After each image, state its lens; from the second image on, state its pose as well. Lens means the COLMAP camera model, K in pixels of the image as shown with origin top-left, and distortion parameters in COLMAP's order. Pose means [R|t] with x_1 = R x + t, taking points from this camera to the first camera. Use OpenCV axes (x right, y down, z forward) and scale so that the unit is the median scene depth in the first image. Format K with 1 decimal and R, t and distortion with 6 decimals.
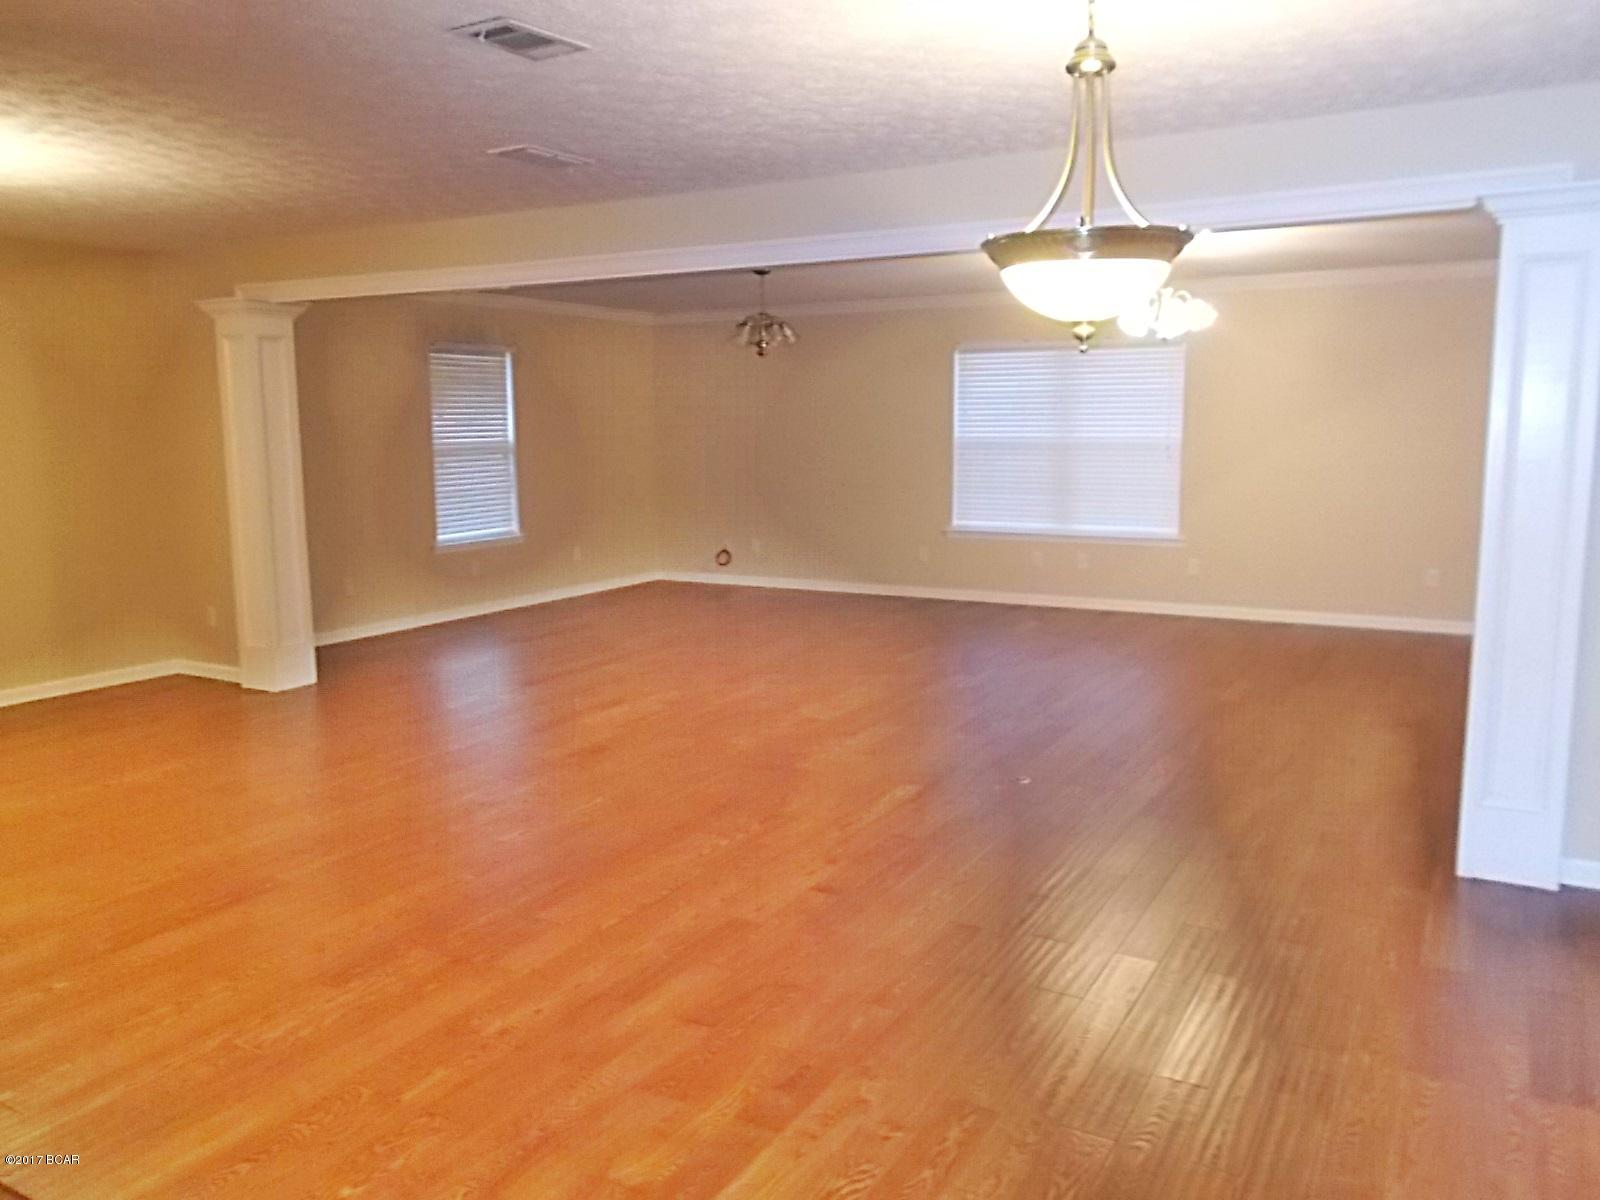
lens RADIAL K [[1219.5, 0, 794.4], [0, 1219.5, 606.1], [0, 0, 1]] dist [0.003678, -0.007880]
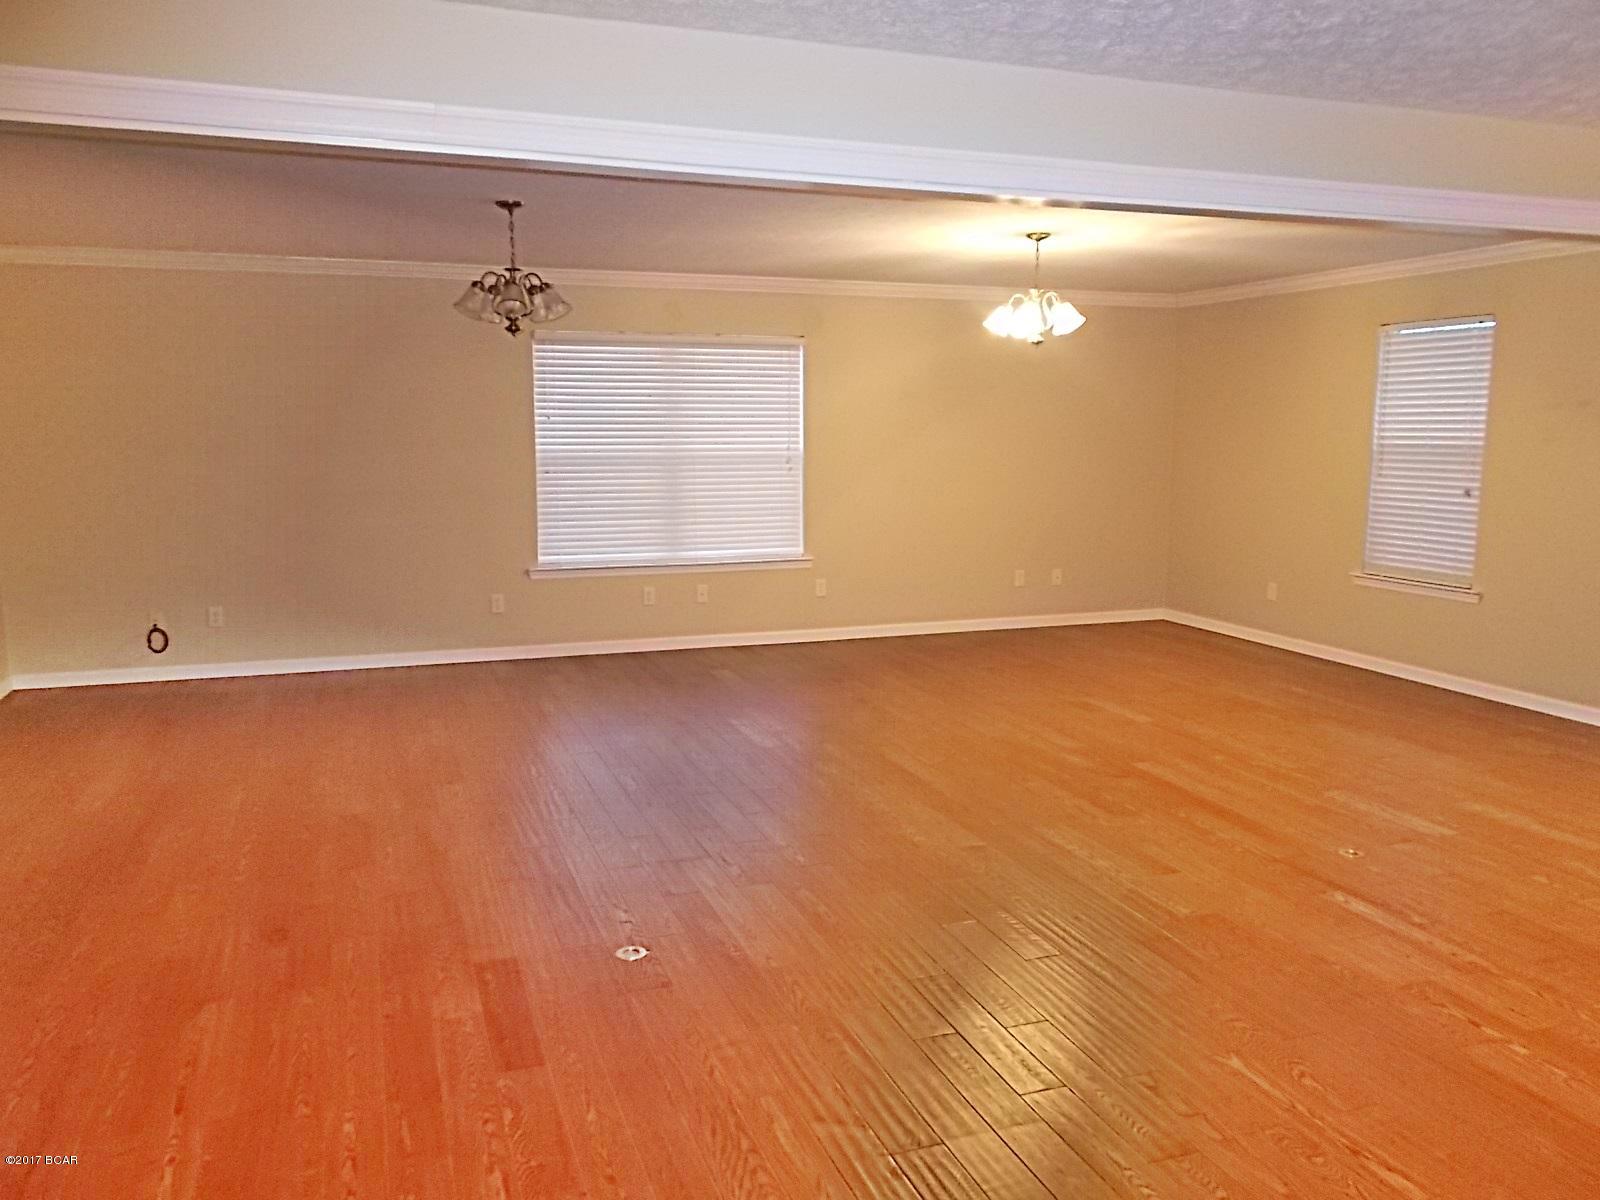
lens RADIAL K [[1219.5, 0, 806.9], [0, 1219.5, 595.9], [0, 0, 1]] dist [0.003678, -0.007880]
pose [[0.650544, -0.094763, 0.753534, -0.362226], [0.104470, 0.993919, 0.034802, -0.056342], [-0.752249, 0.056082, 0.656487, 0.372124]]
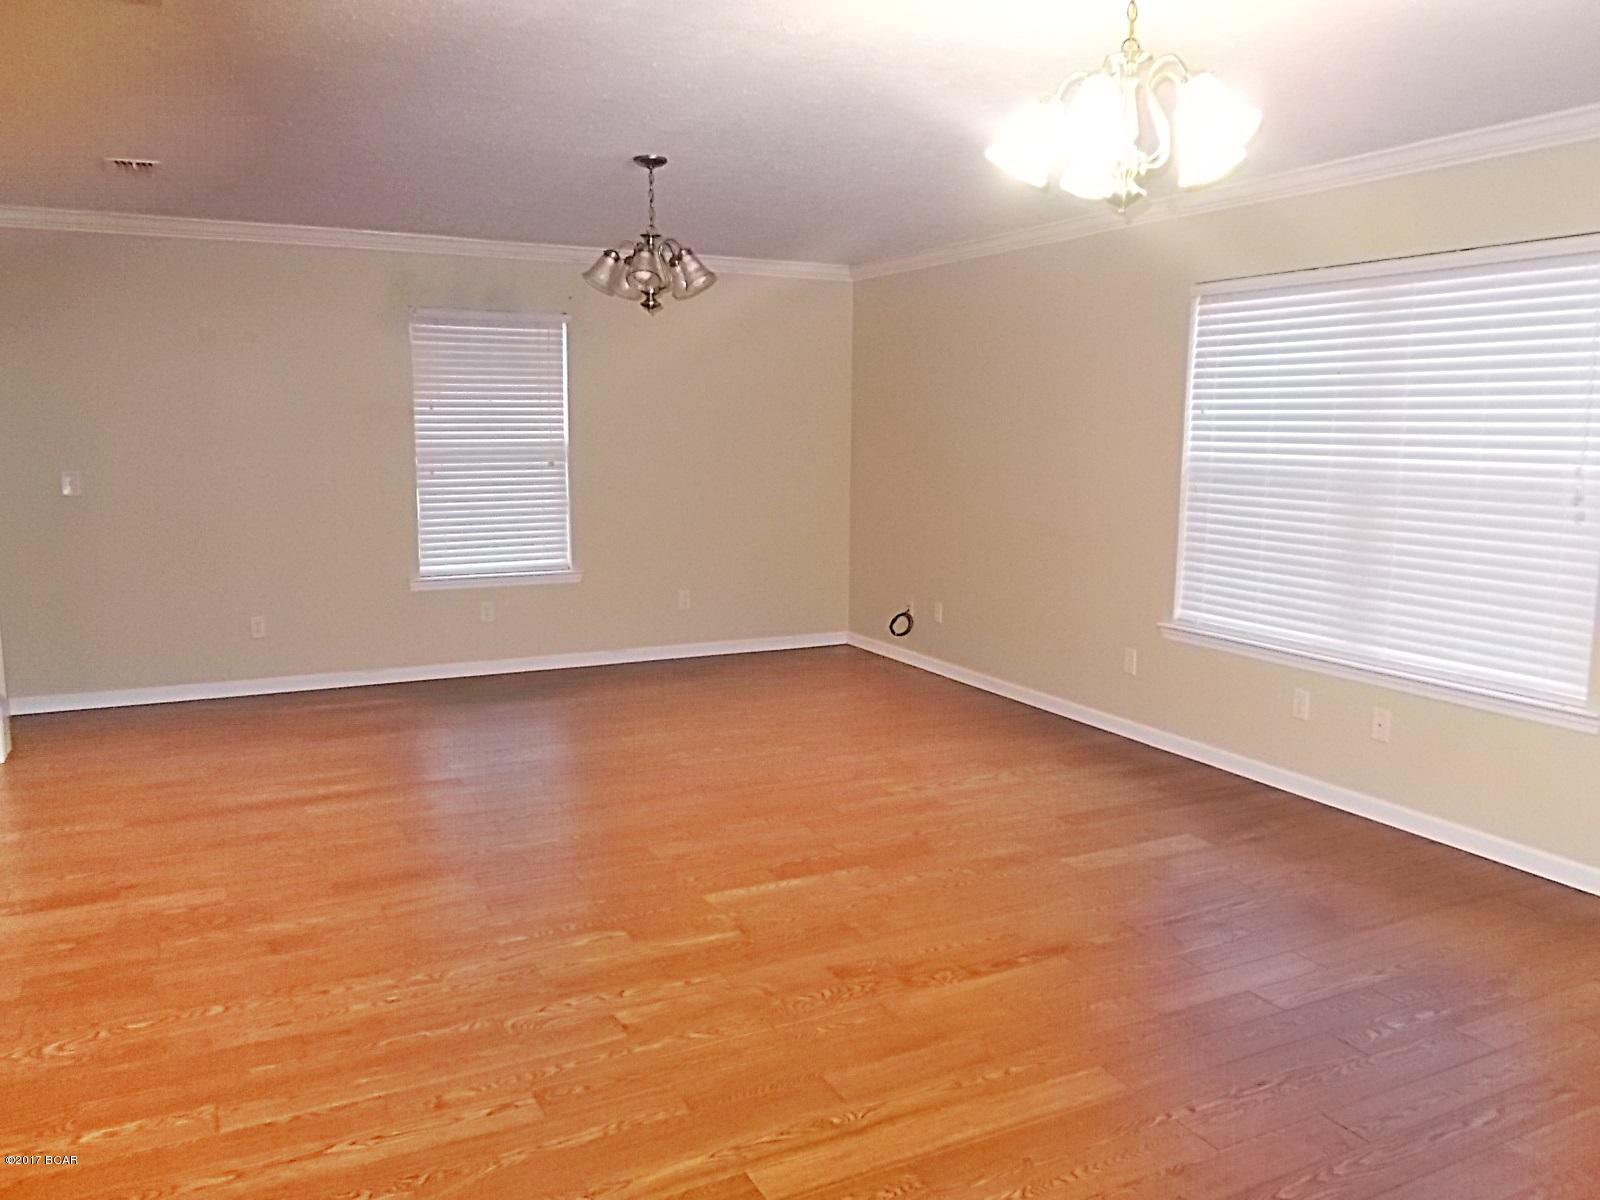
lens RADIAL K [[1219.5, 0, 785.1], [0, 1219.5, 608.7], [0, 0, 1]] dist [0.003678, -0.007880]
pose [[0.833221, 0.101188, -0.543603, 0.293576], [-0.097583, 0.994592, 0.035564, -0.075340], [0.544262, 0.023414, 0.838589, 0.458812]]
